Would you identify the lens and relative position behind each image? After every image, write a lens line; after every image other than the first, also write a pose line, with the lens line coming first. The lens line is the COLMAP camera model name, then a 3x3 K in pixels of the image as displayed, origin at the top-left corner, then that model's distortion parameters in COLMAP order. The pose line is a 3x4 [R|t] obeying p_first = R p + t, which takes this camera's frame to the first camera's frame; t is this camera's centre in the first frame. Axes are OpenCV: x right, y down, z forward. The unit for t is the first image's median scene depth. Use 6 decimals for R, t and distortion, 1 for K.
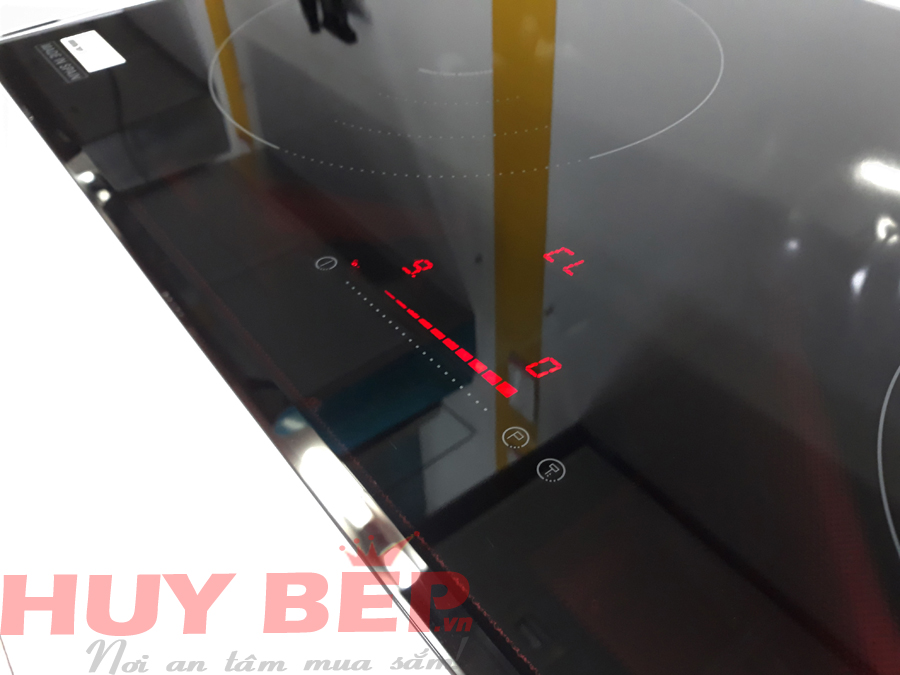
lens RADIAL K [[759.0, 0, 450.0], [0, 759.0, 337.5], [0, 0, 1]] dist [-0.224244, 0.001220]
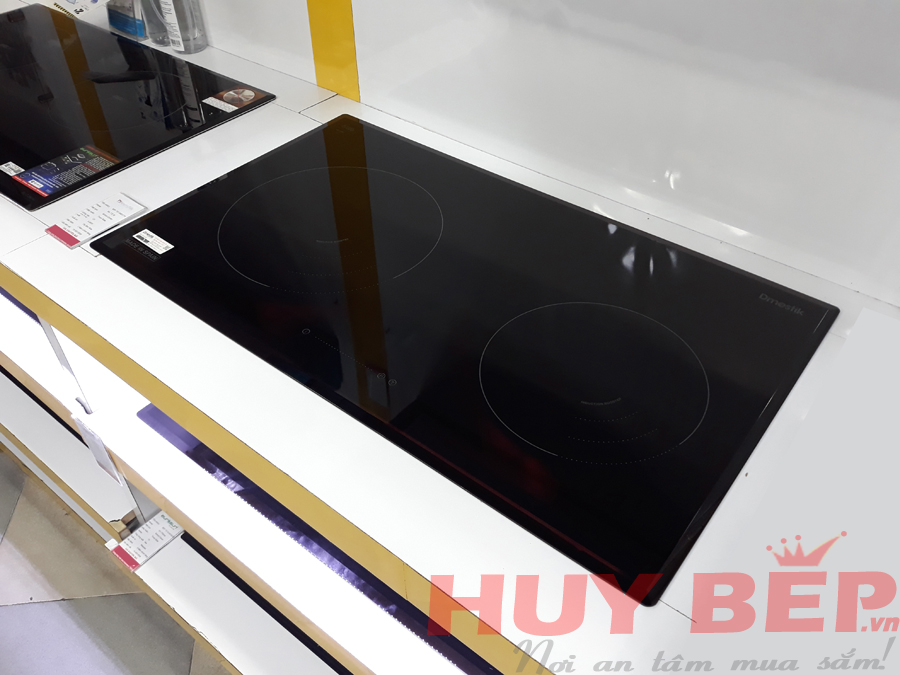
lens RADIAL K [[759.0, 0, 450.0], [0, 759.0, 337.5], [0, 0, 1]] dist [-0.224244, 0.001220]
pose [[0.973990, -0.128261, 0.186797, -0.030567], [0.131787, 0.991257, -0.006526, 0.005848], [-0.184327, 0.030973, 0.982377, -0.501903]]
